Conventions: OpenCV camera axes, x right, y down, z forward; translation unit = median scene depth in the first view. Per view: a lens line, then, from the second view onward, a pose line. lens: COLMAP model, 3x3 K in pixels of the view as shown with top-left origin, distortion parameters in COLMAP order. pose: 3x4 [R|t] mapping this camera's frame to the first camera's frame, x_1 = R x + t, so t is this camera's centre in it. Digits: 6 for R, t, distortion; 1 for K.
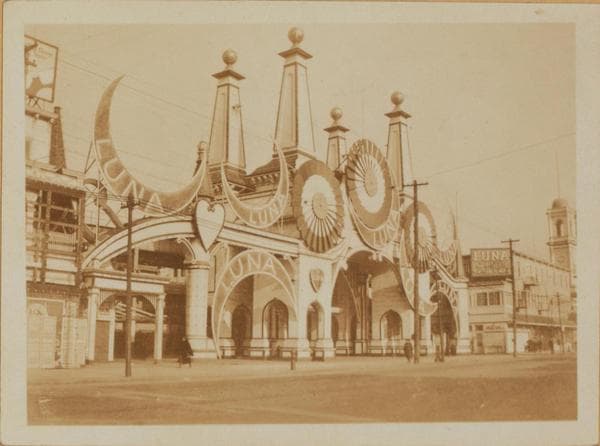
lens RADIAL K [[689.0, 0, 300.0], [0, 689.0, 223.0], [0, 0, 1]] dist [-0.194937, -0.006067]
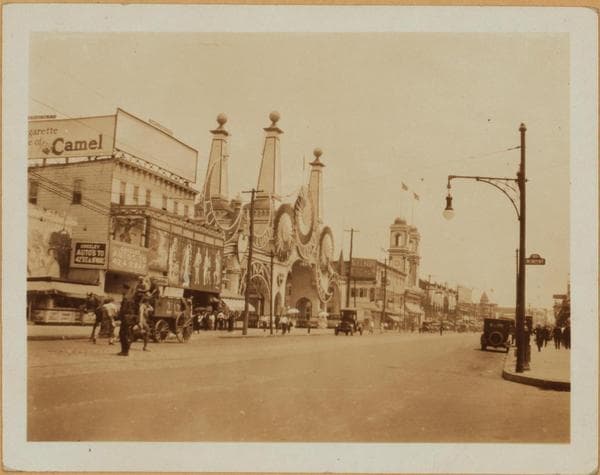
lens RADIAL K [[728.9, 0, 300.0], [0, 728.9, 237.5], [0, 0, 1]] dist [-0.191763, 0.008524]
pose [[0.949851, 0.084515, 0.301065, -0.407070], [-0.107794, 0.992267, 0.061540, -0.111881], [-0.293536, -0.090907, 0.951616, -0.566840]]
